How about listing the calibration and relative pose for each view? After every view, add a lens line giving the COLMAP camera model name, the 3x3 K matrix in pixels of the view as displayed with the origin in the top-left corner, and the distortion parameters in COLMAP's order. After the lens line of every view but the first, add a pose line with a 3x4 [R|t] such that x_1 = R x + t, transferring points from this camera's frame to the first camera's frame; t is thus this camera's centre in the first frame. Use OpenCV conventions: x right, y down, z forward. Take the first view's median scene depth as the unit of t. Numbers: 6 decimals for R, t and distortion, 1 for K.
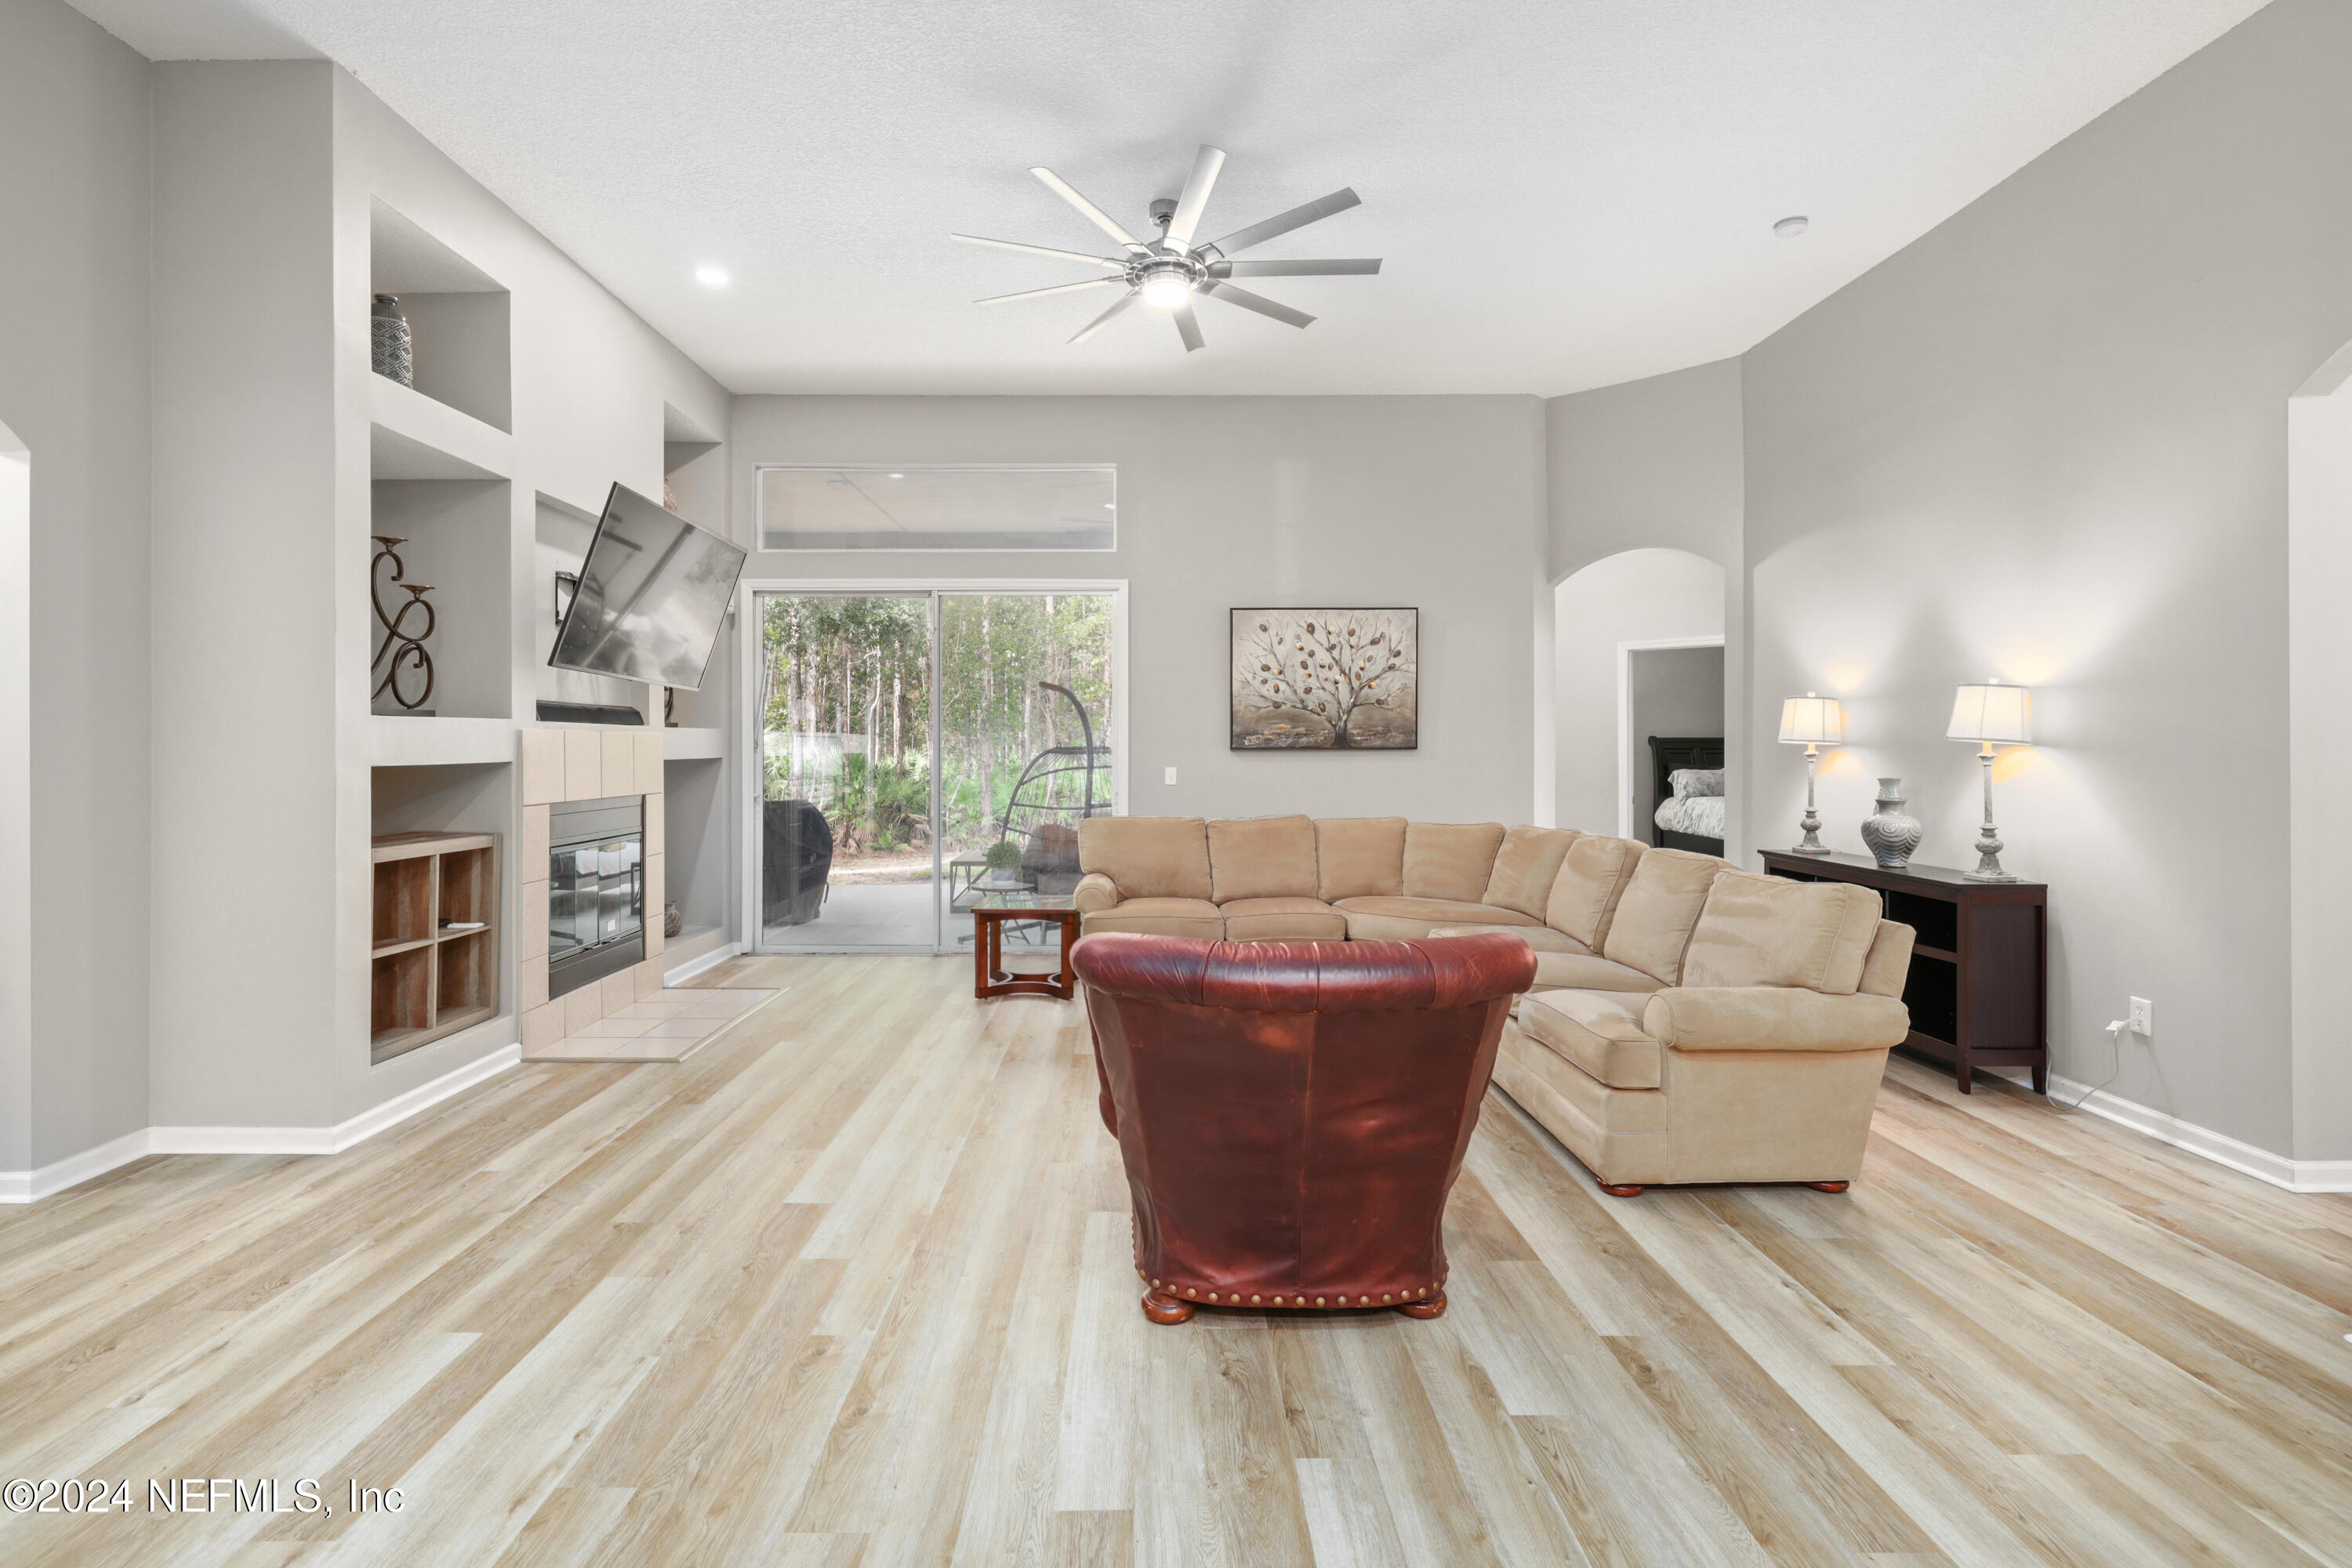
lens RADIAL K [[1089.9, 0, 1167.4], [0, 1089.9, 745.4], [0, 0, 1]] dist [0.001378, -0.000268]
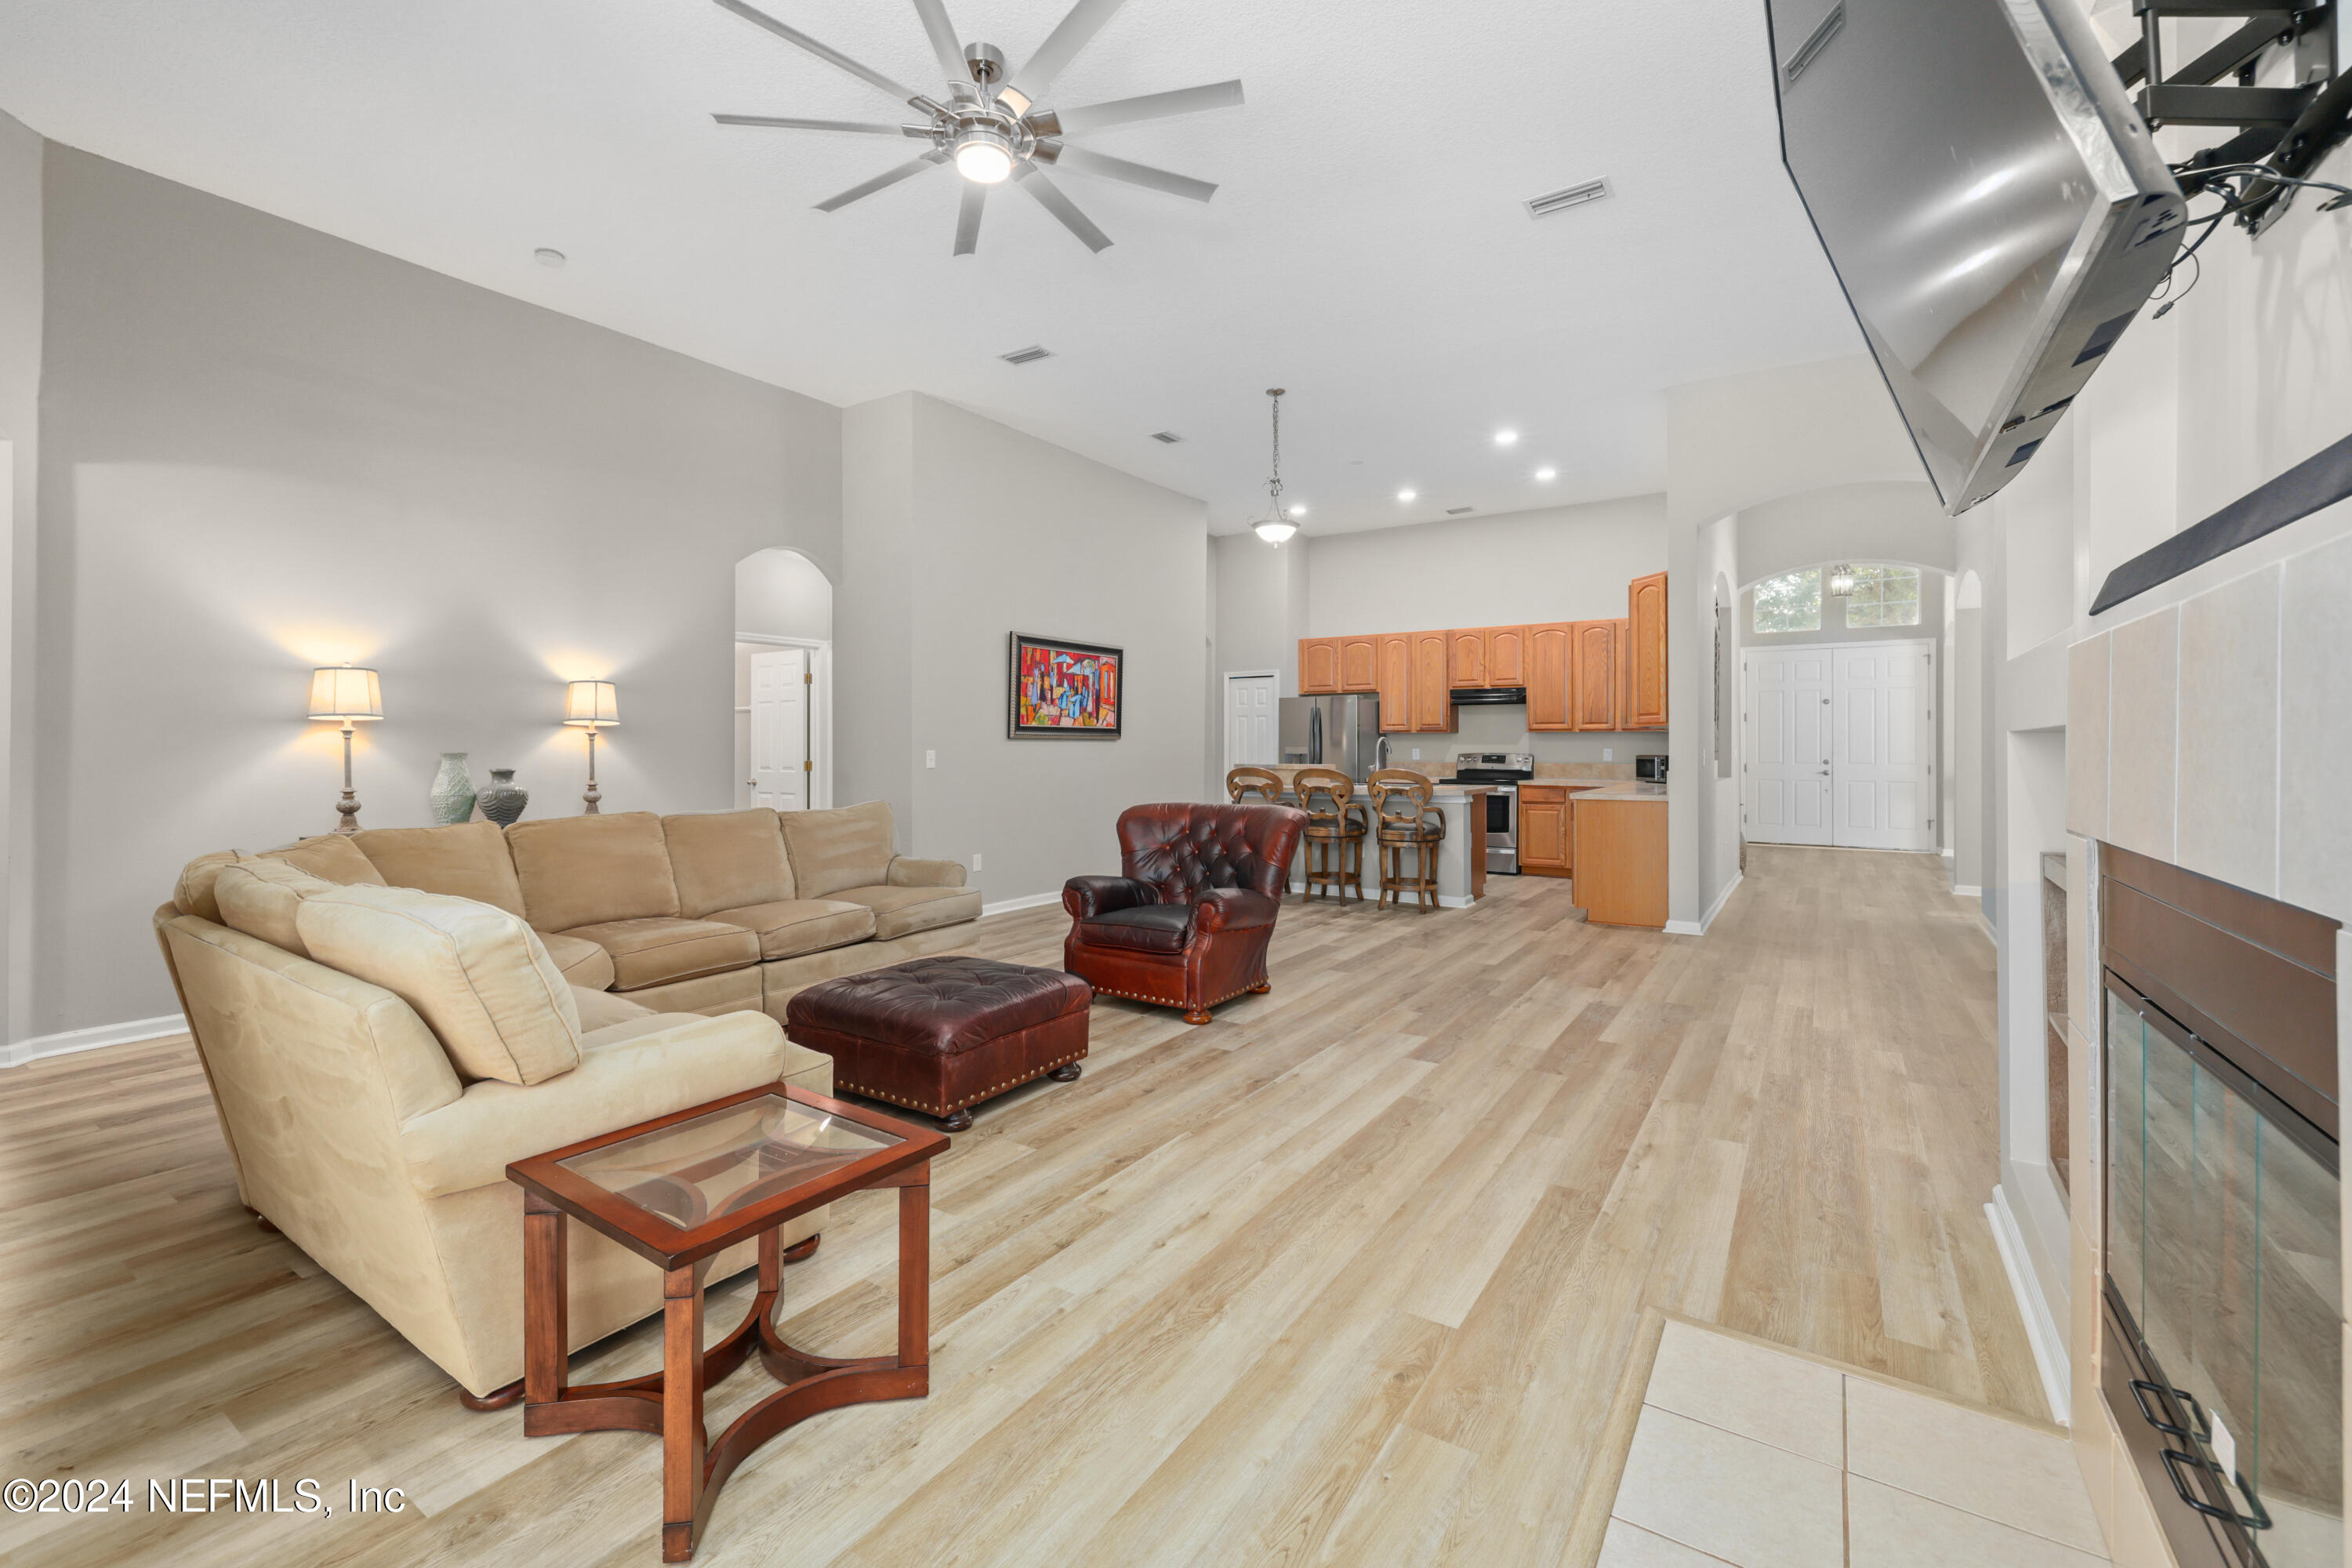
lens RADIAL K [[987.5, 0, 1156.7], [0, 987.5, 740.8], [0, 0, 1]] dist [-0.004303, 0.000922]
pose [[-0.822663, -0.003652, 0.568517, -0.576909], [-0.007555, 0.999961, -0.004509, 0.029544], [-0.568478, -0.008005, -0.822659, 1.679997]]
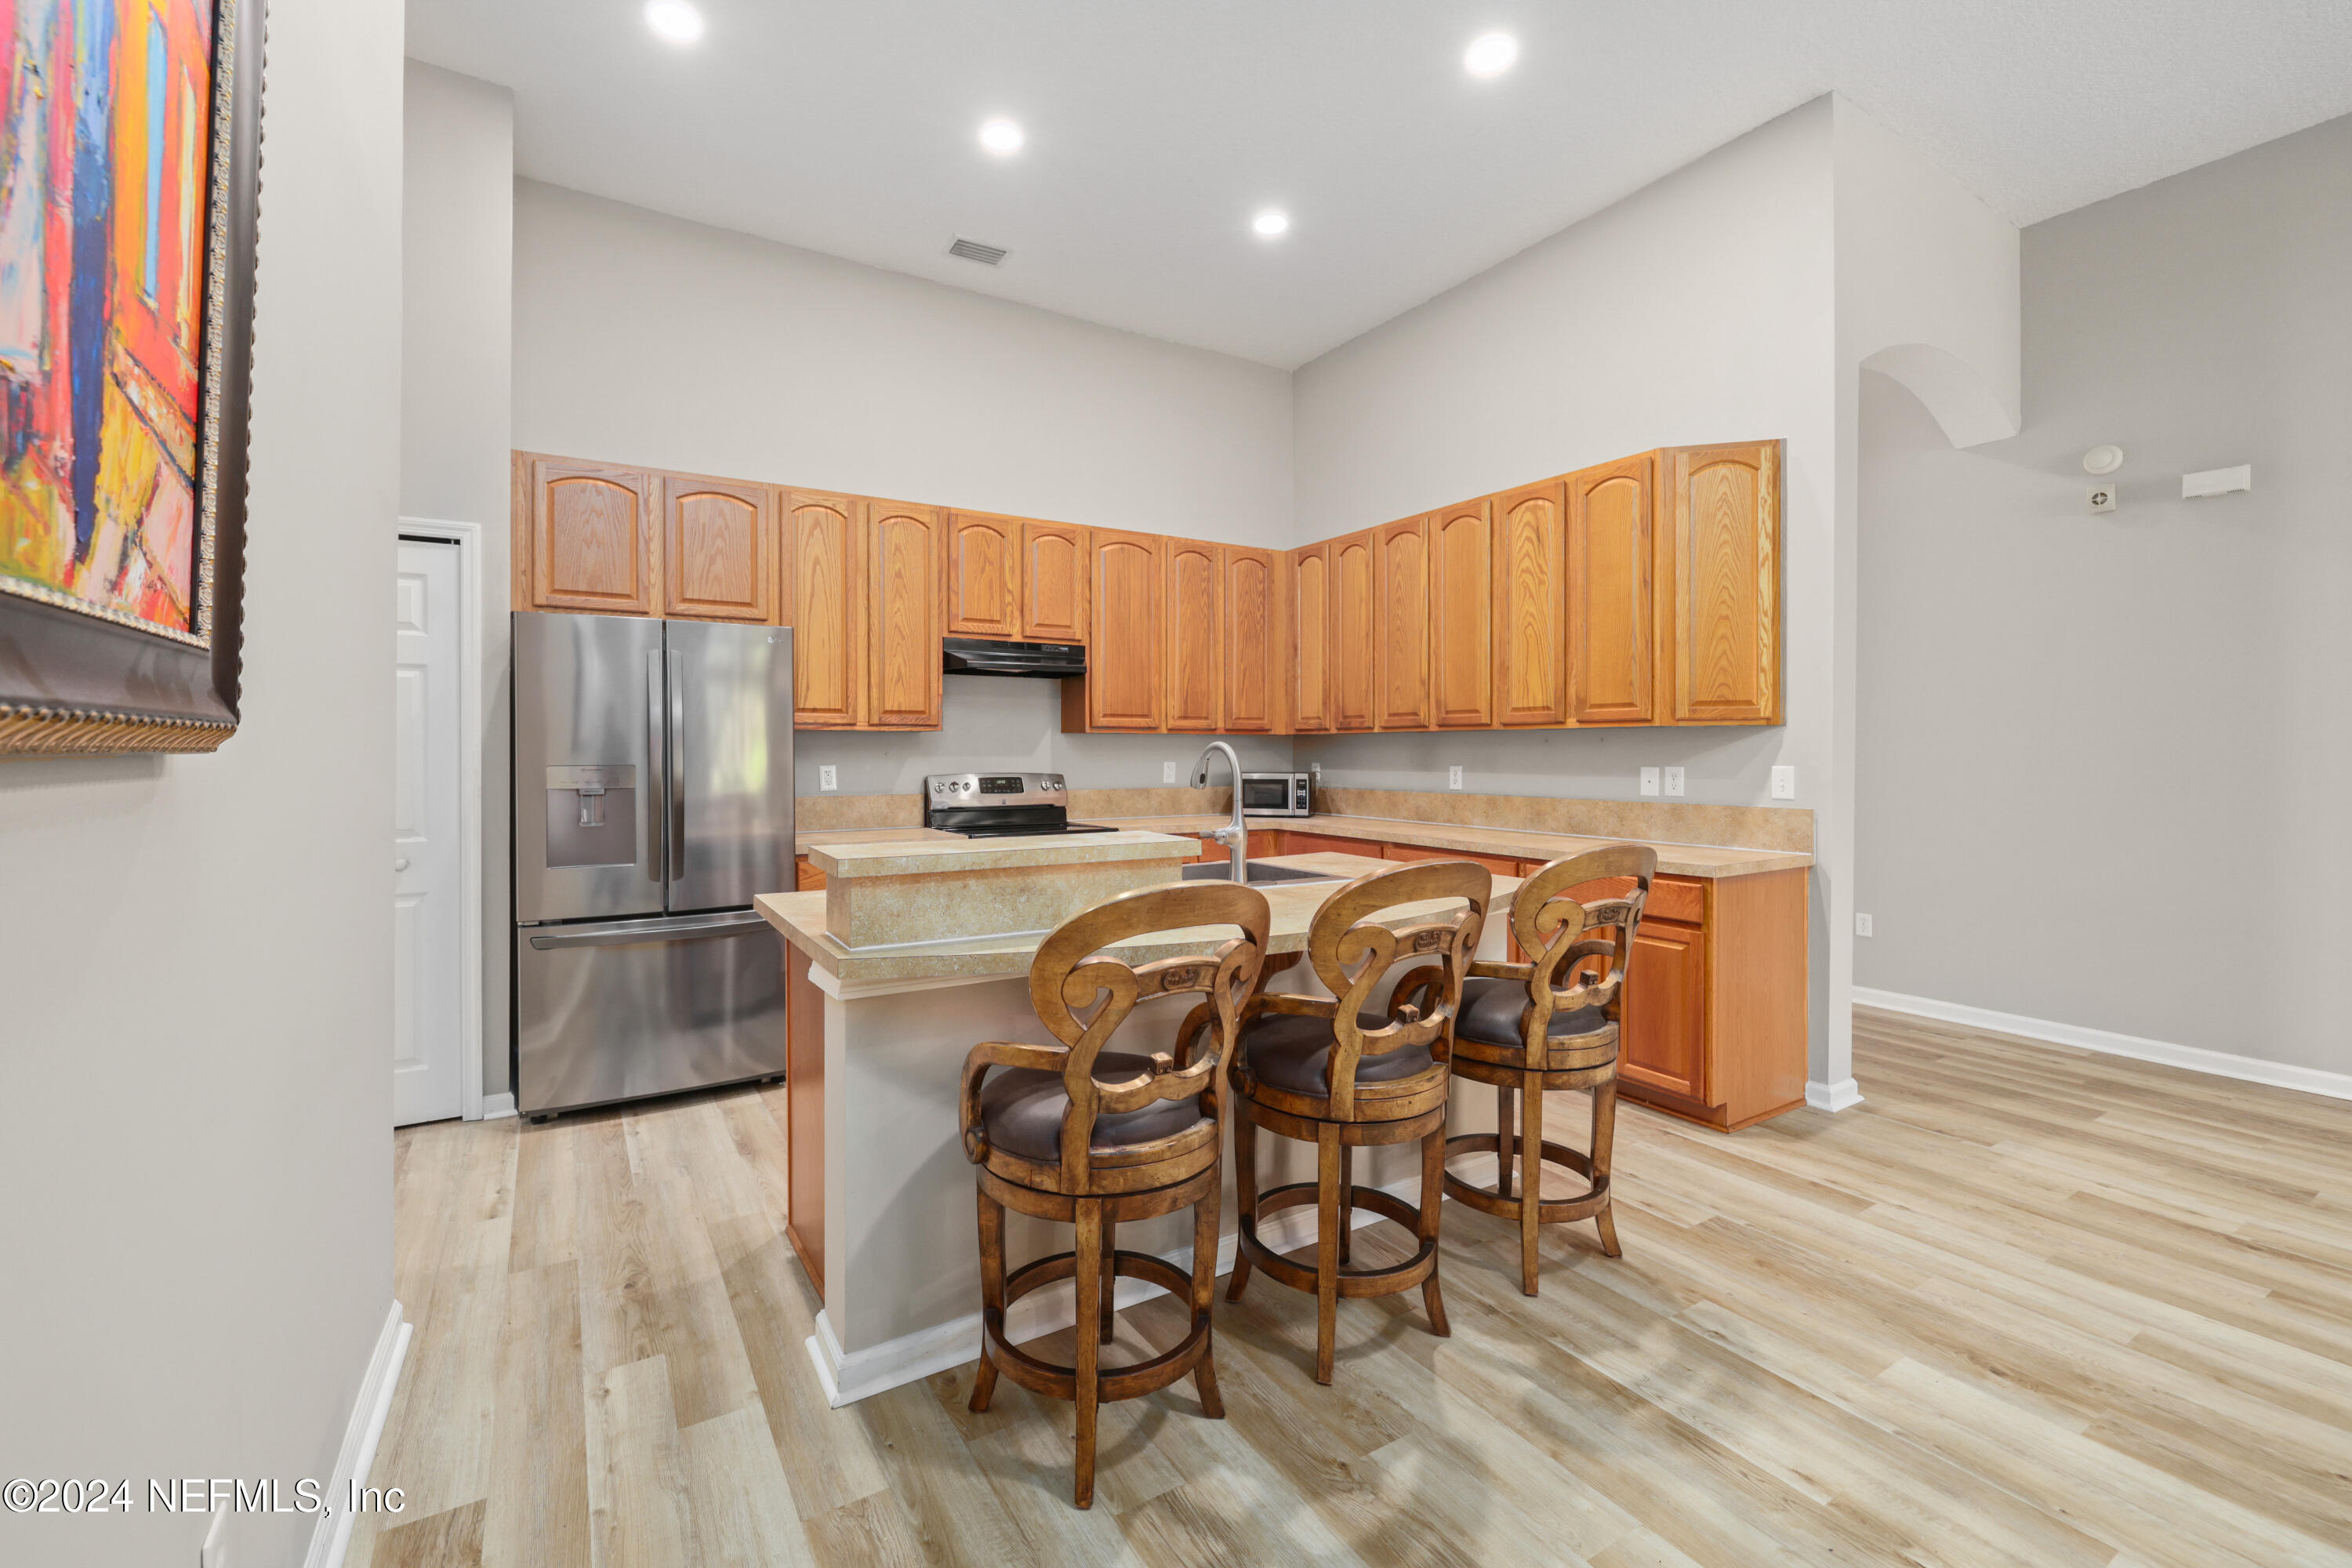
lens RADIAL K [[987.5, 0, 1154.7], [0, 987.5, 751.3], [0, 0, 1]] dist [-0.004303, 0.000922]
pose [[-0.859243, -0.003431, -0.511556, 0.563702], [-0.002582, 0.999994, -0.002369, 0.018154], [0.511561, -0.000714, -0.859247, 0.364973]]
